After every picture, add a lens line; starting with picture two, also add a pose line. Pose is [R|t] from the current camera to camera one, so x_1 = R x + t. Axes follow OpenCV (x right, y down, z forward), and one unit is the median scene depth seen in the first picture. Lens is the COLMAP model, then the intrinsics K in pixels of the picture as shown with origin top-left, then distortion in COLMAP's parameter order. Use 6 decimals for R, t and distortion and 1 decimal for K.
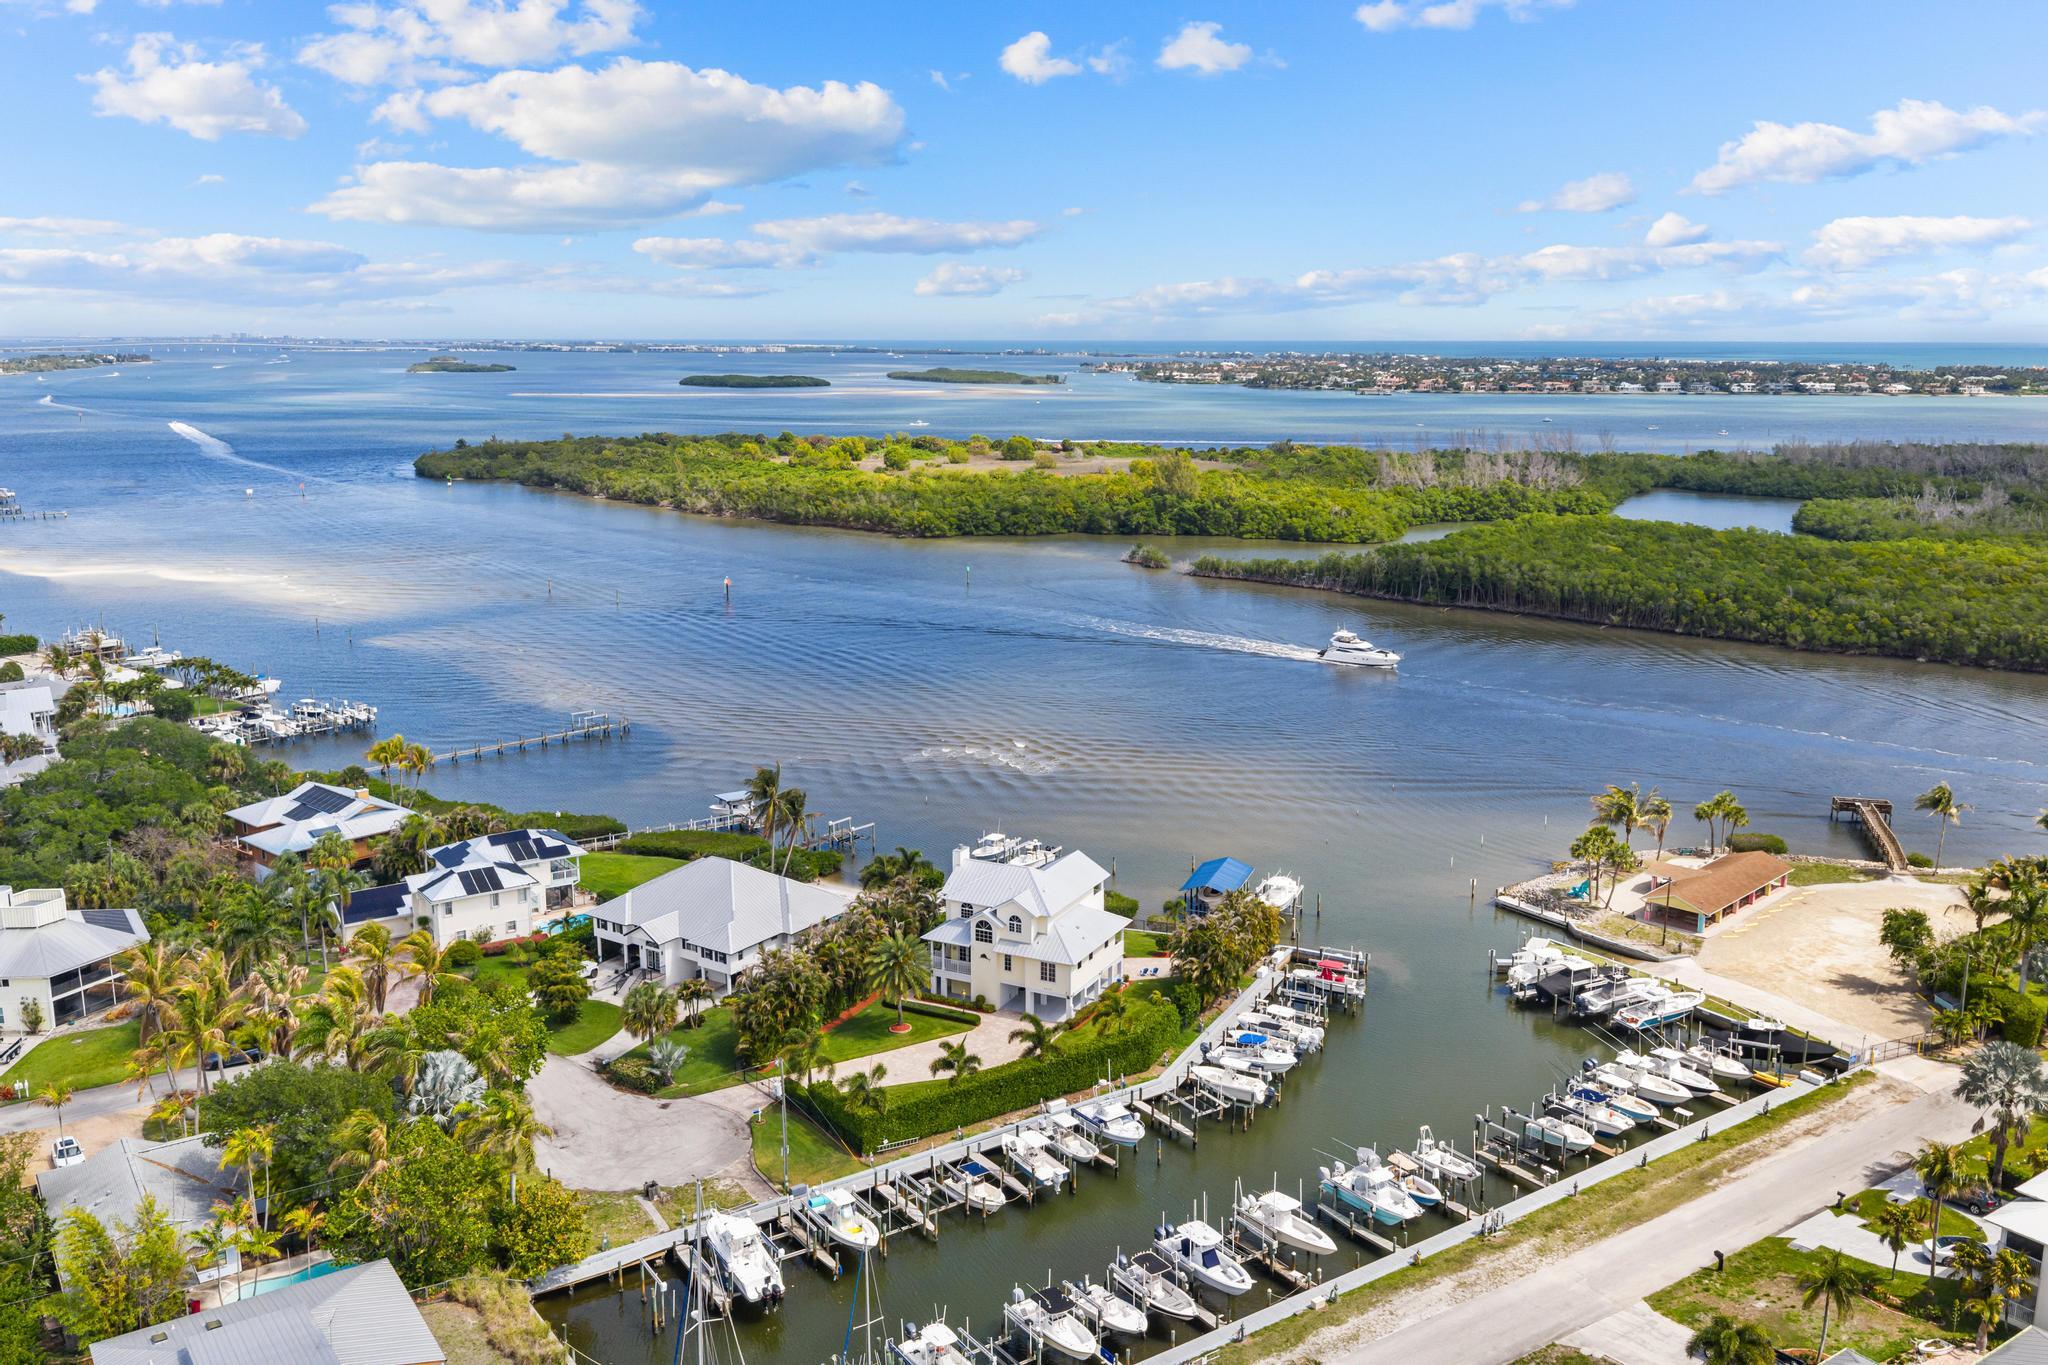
lens RADIAL K [[1687.9, 0, 1024.0], [0, 1687.9, 682.5], [0, 0, 1]] dist [0.022288, -0.042572]
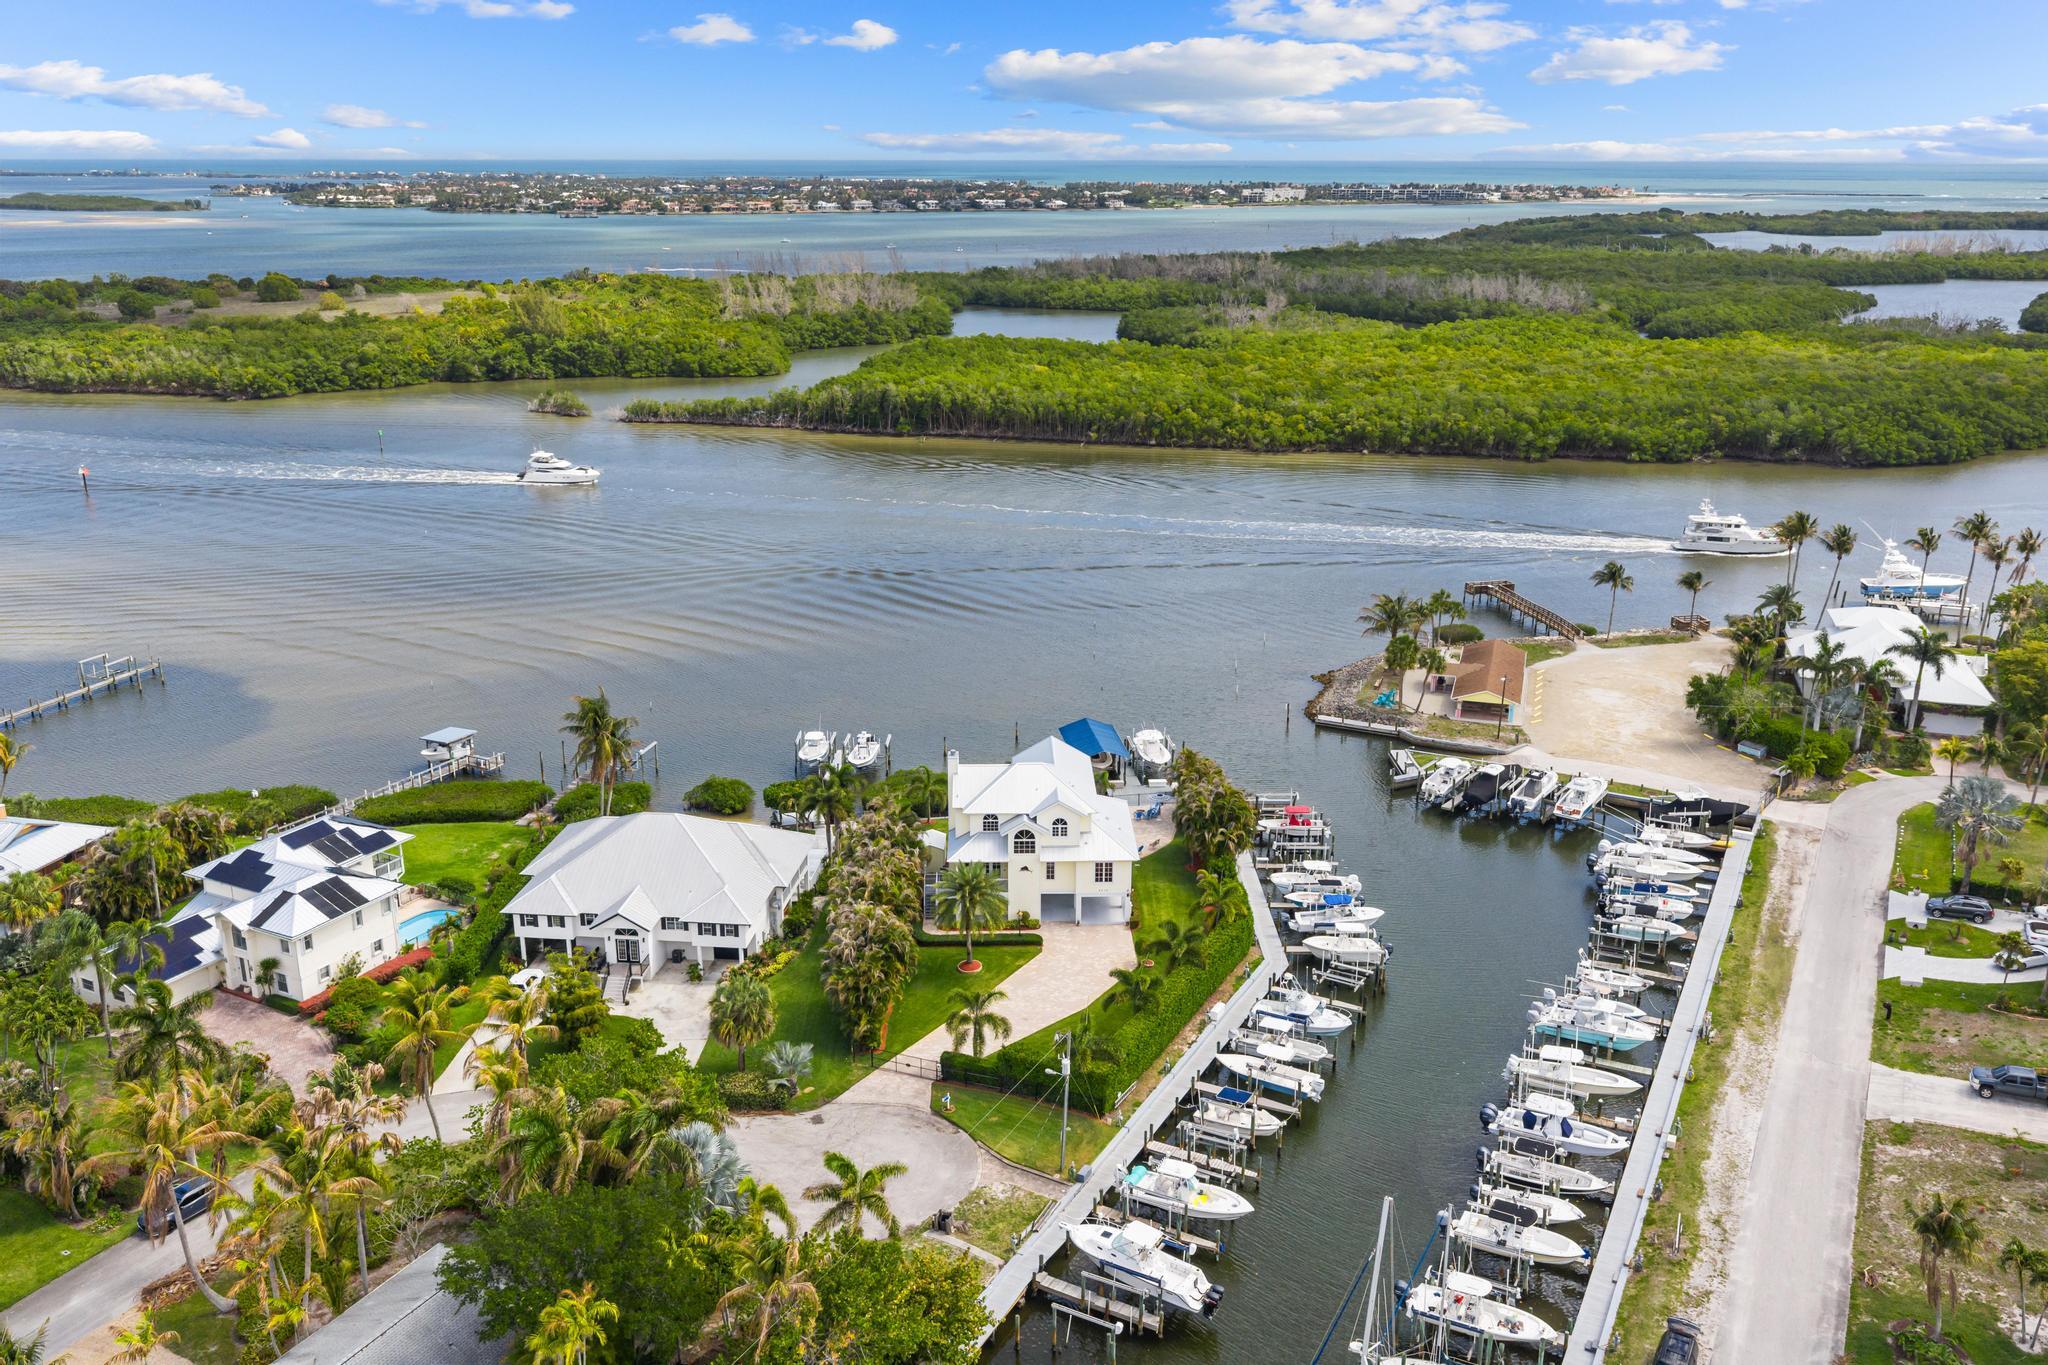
lens RADIAL K [[1687.9, 0, 1024.0], [0, 1687.9, 682.5], [0, 0, 1]] dist [0.022288, -0.042572]
pose [[0.883283, -0.140367, 0.447335, -0.340004], [0.094746, 0.987885, 0.122905, -0.037653], [-0.459167, -0.066176, 0.885882, 0.177113]]
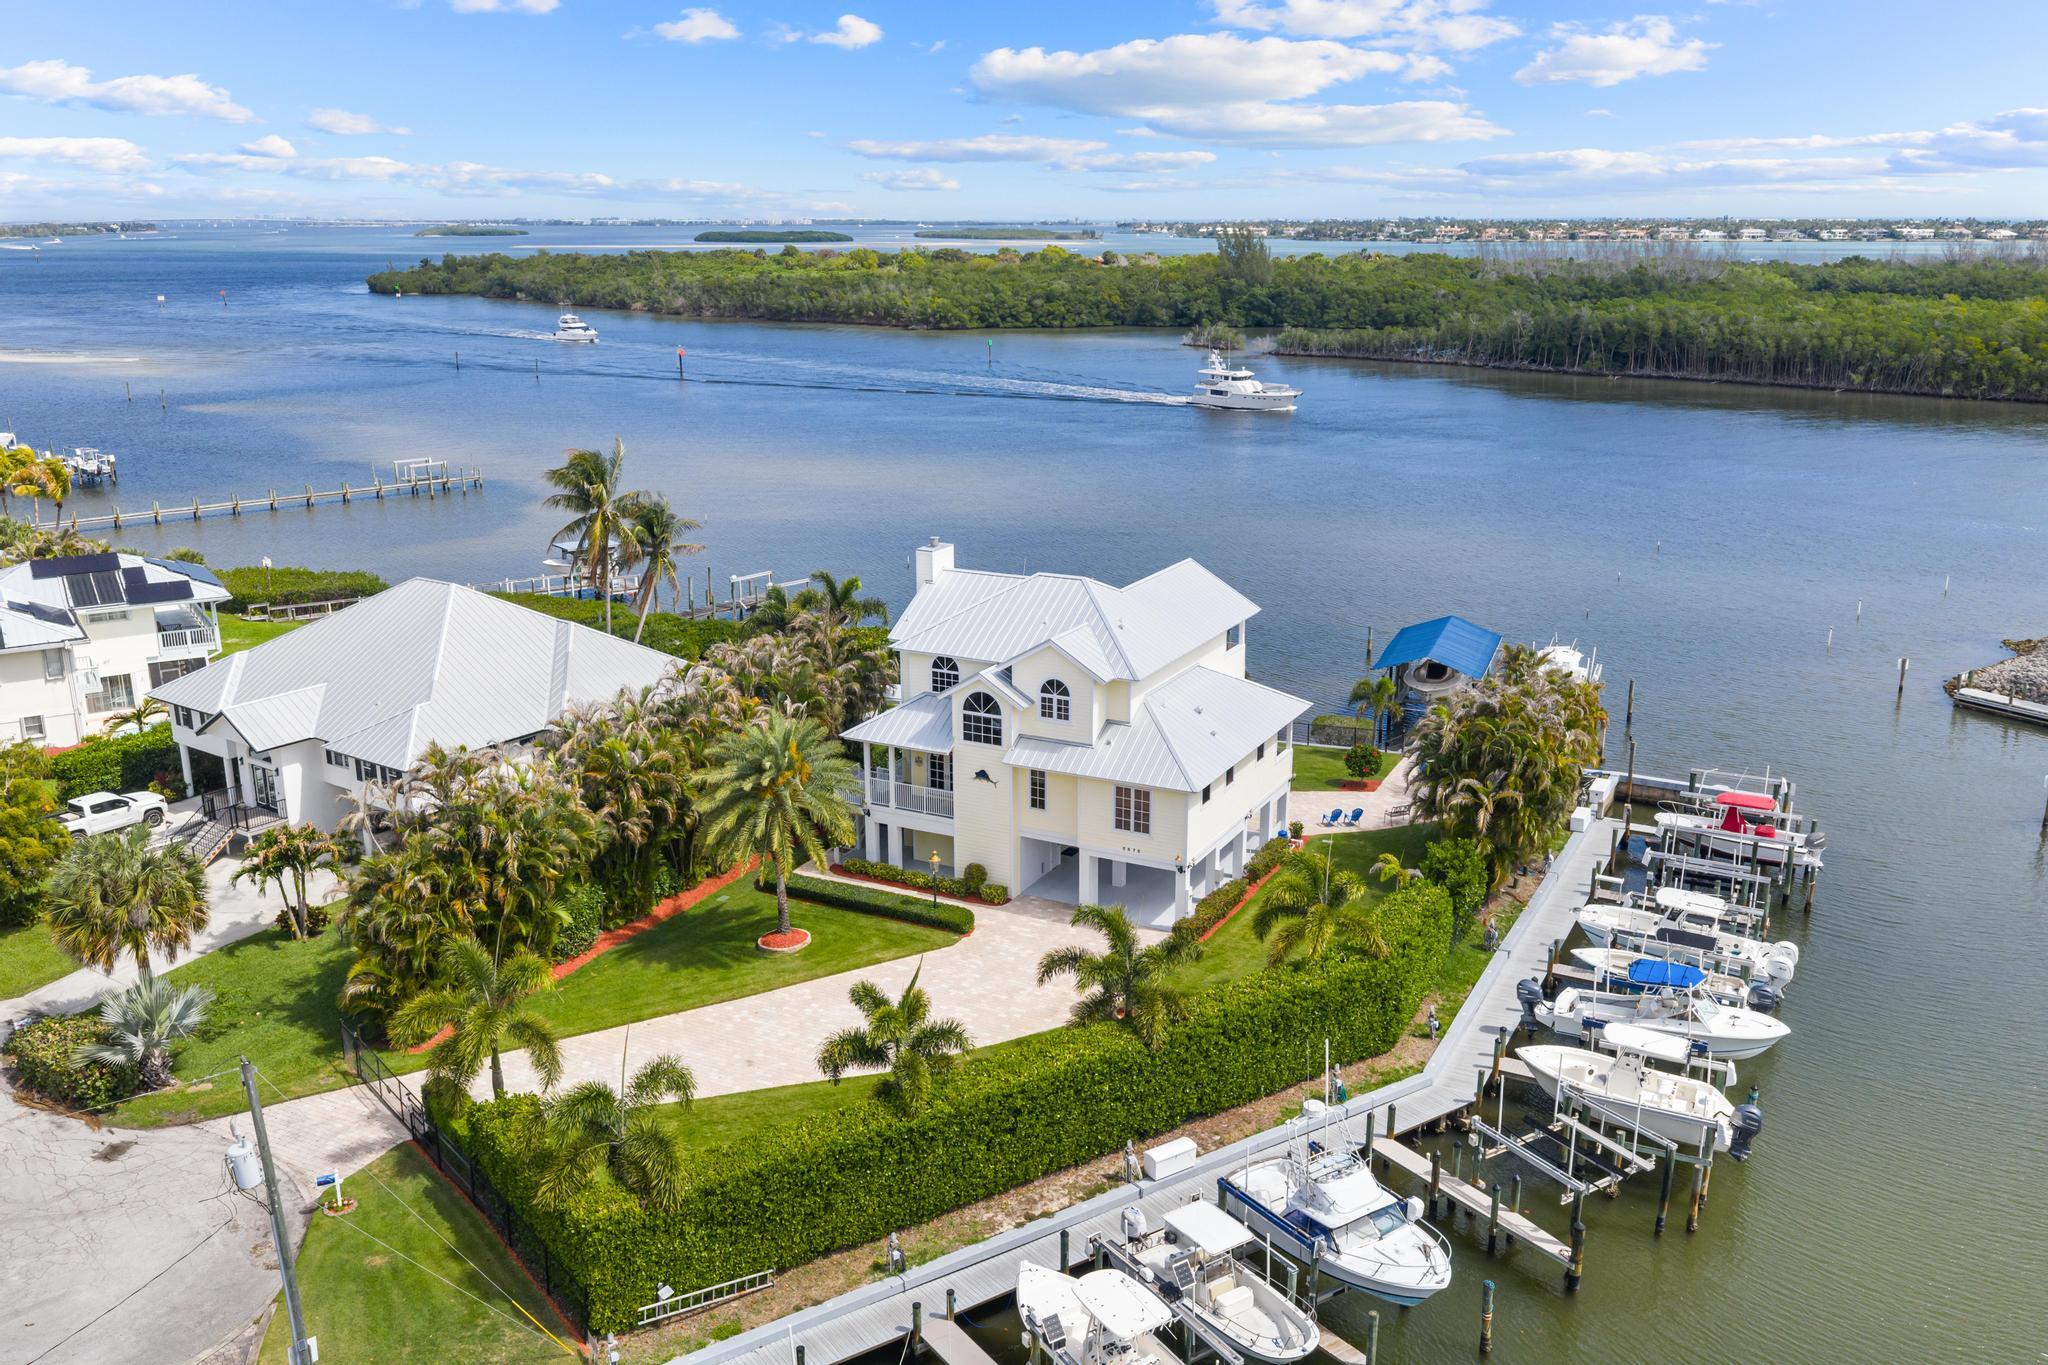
lens RADIAL K [[1687.9, 0, 1024.0], [0, 1687.9, 682.5], [0, 0, 1]] dist [0.022288, -0.042572]
pose [[0.999797, -0.000160, -0.020129, -0.003631], [0.001480, 0.997844, 0.065611, 0.090966], [0.020075, -0.065627, 0.997642, 0.471309]]
